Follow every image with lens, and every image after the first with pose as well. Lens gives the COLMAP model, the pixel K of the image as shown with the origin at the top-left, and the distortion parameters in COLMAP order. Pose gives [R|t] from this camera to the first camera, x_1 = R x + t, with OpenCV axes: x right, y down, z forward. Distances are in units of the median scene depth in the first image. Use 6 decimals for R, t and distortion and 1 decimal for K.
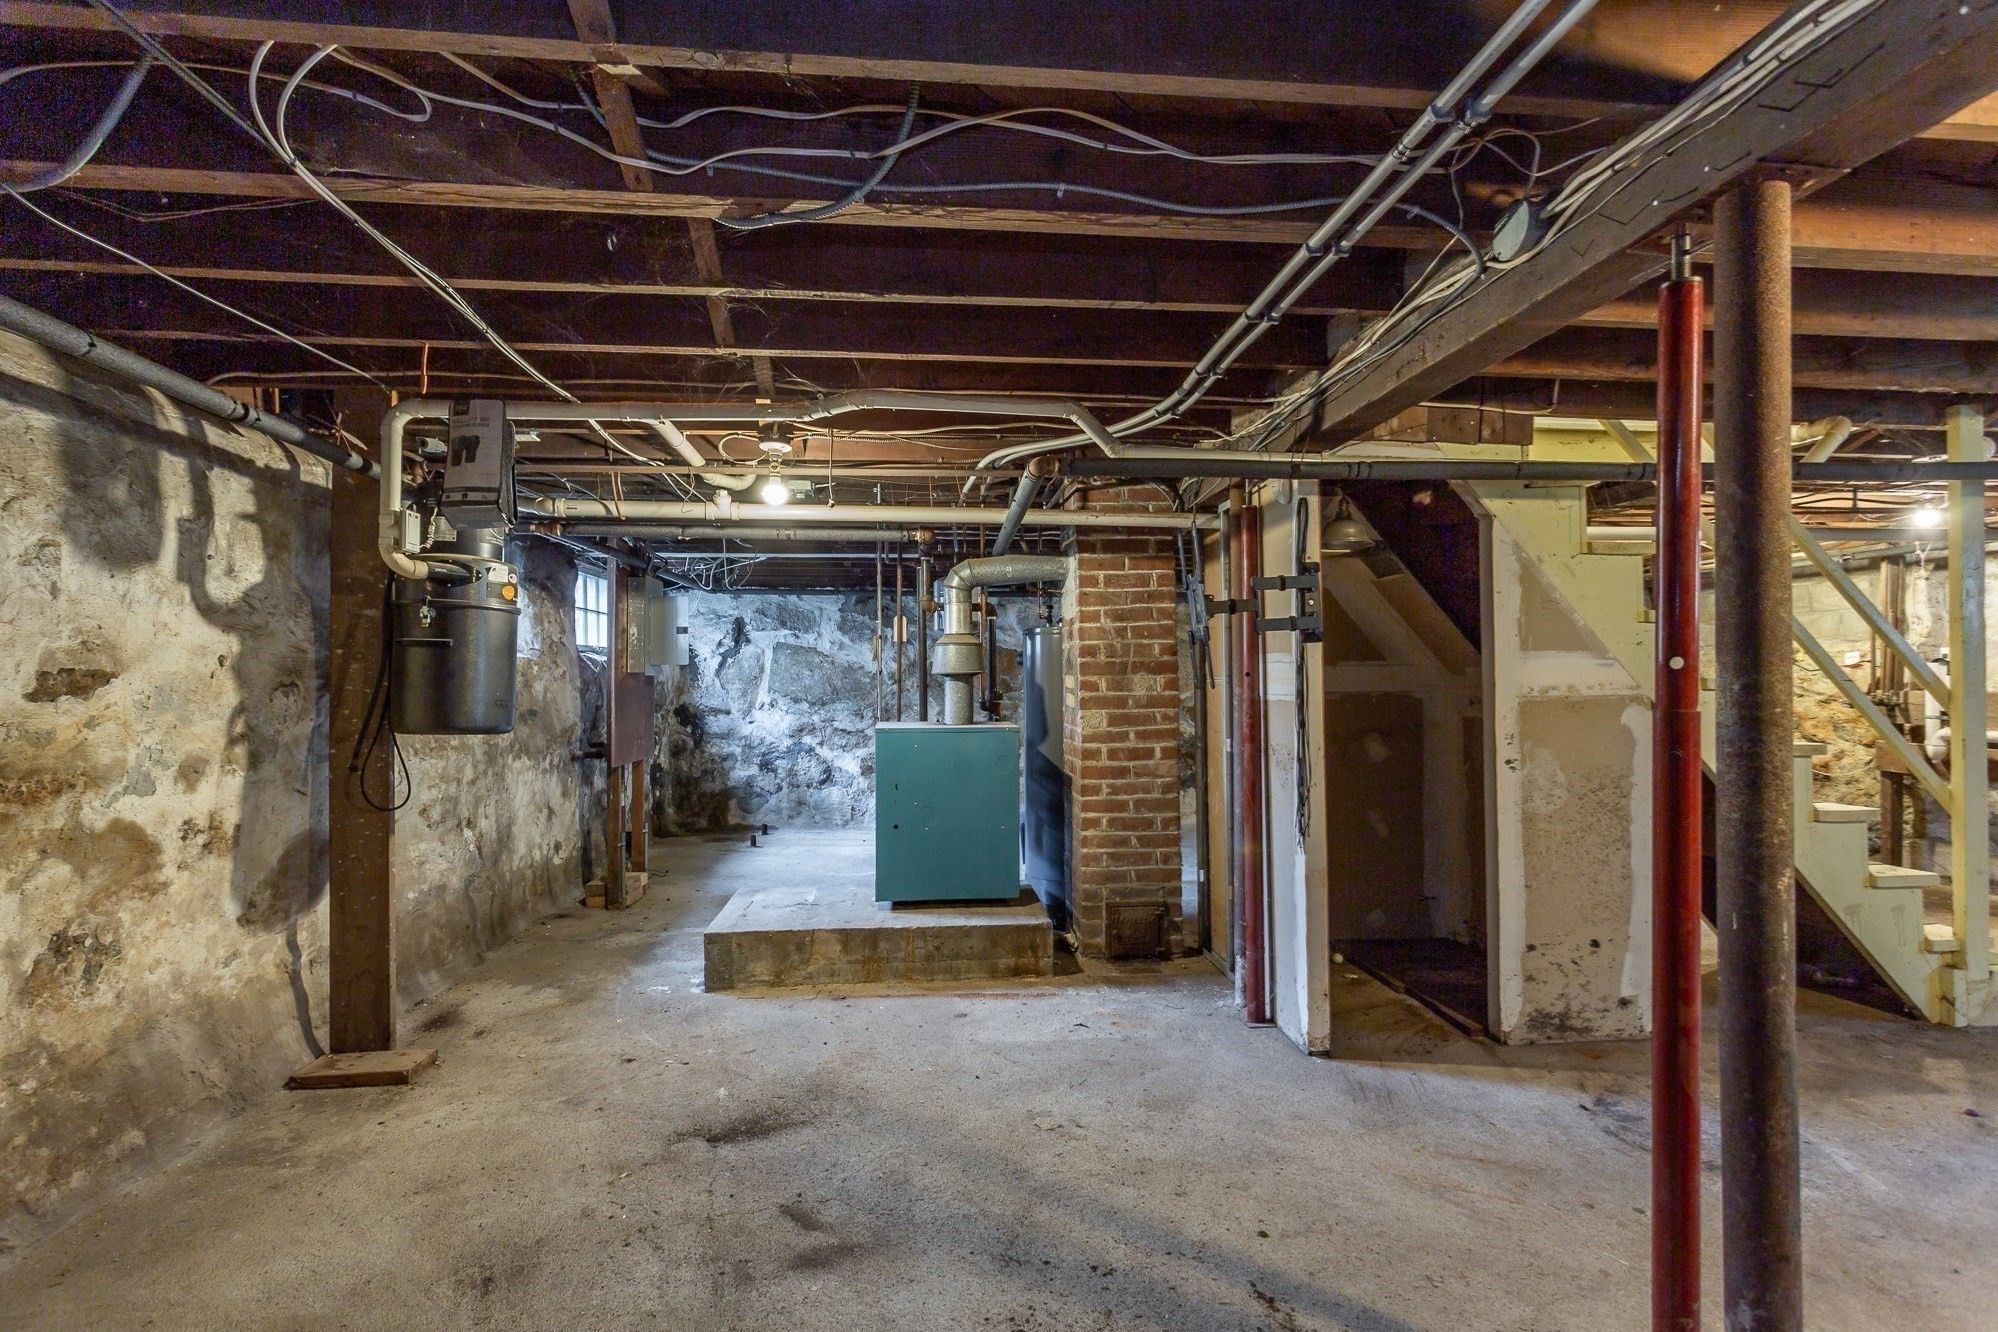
lens RADIAL K [[943.3, 0, 999.0], [0, 943.3, 666.0], [0, 0, 1]] dist [0.004288, 0.000150]
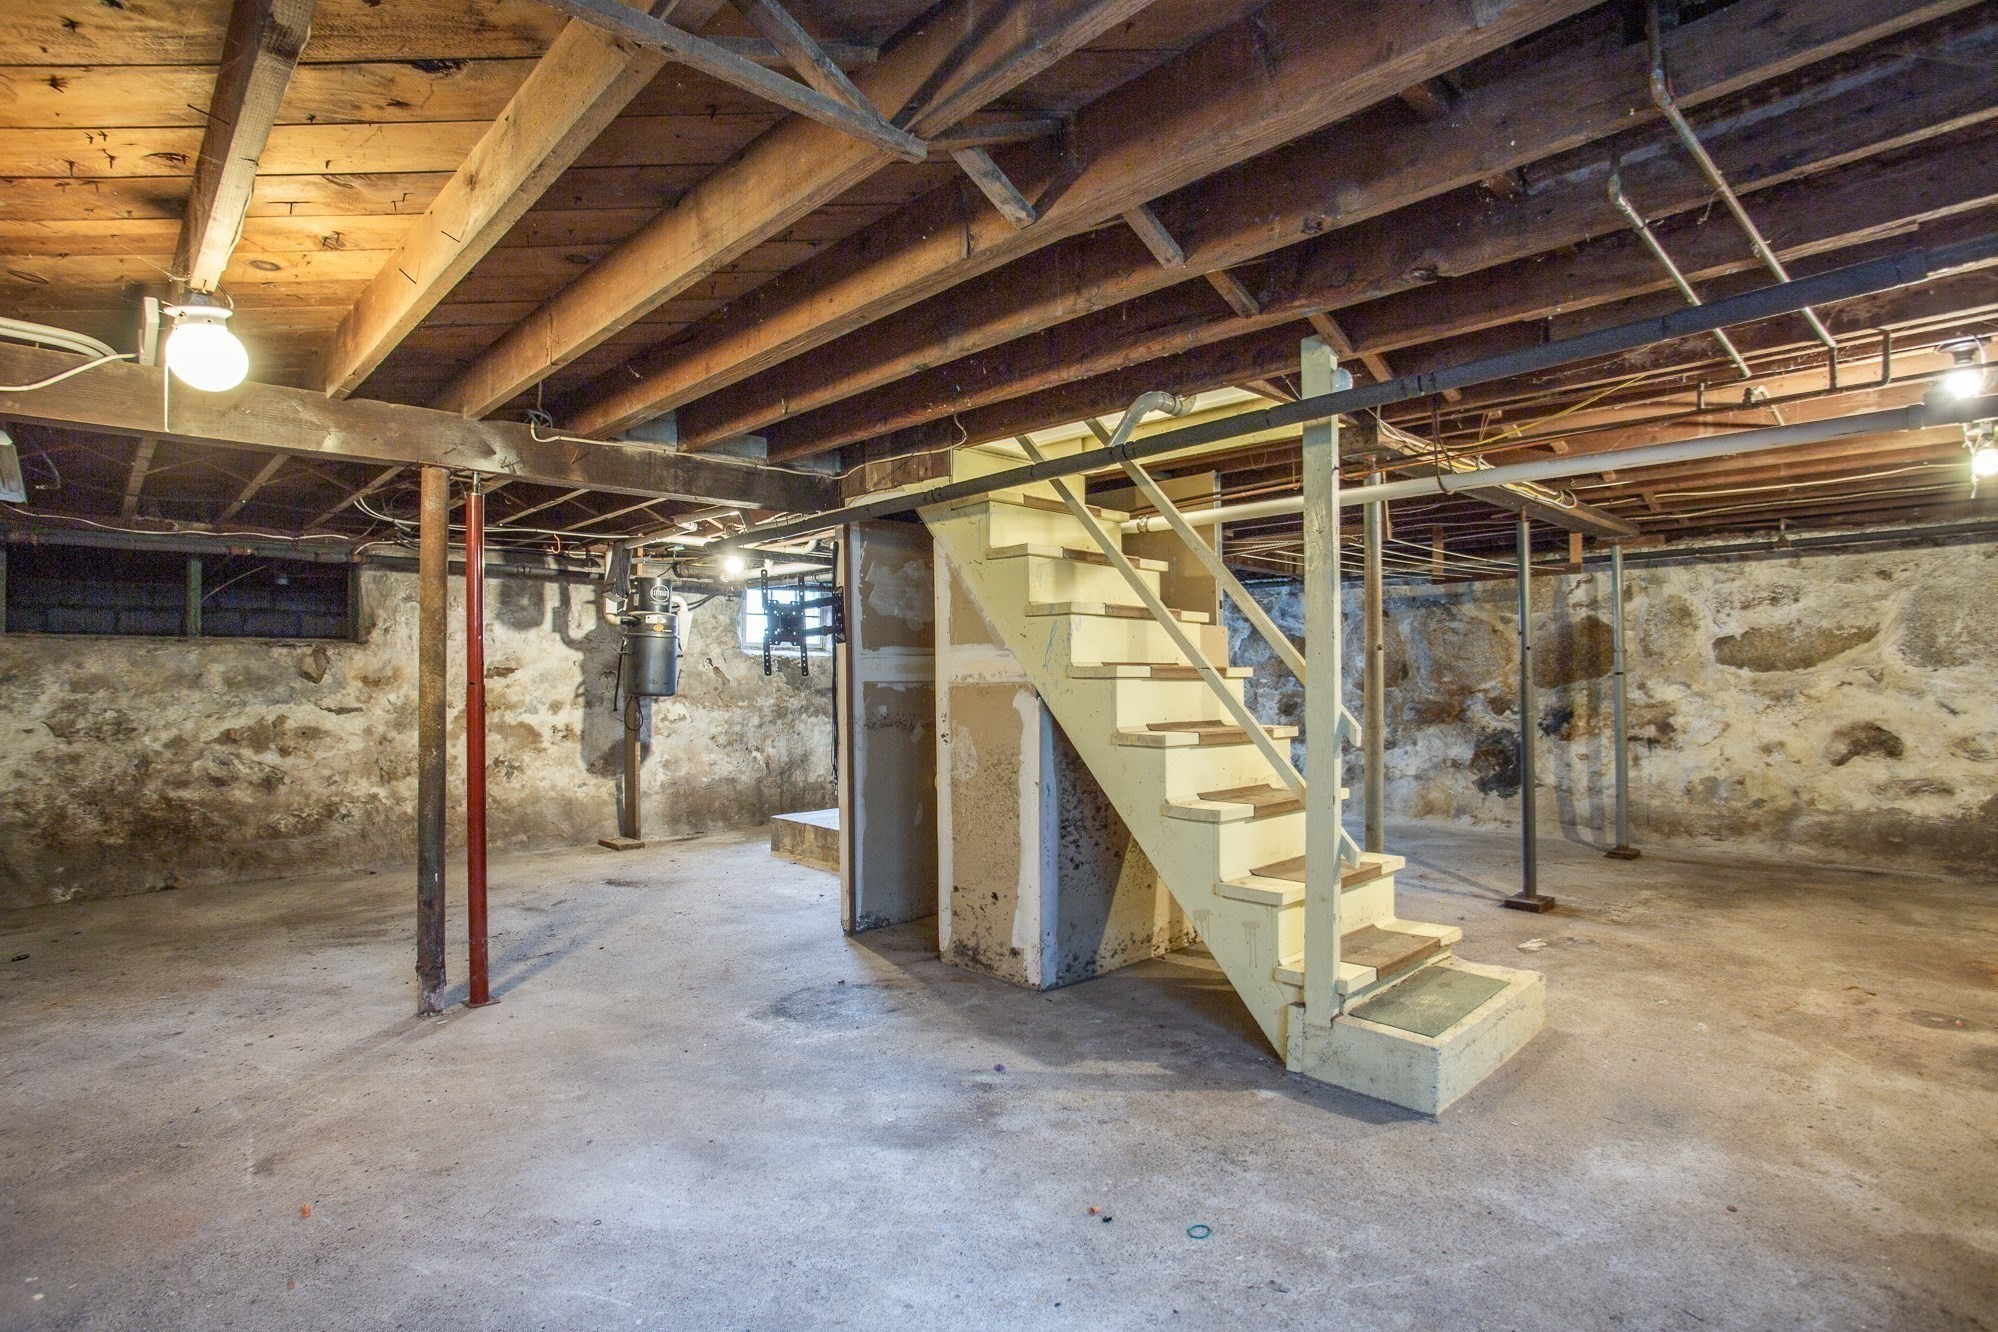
lens RADIAL K [[977.2, 0, 1004.2], [0, 977.2, 671.7], [0, 0, 1]] dist [-0.064261, 0.000265]
pose [[0.622923, -0.000599, -0.782283, 1.790646], [0.015700, 0.999808, 0.011736, 0.005202], [0.782126, -0.019593, 0.622812, 0.307791]]
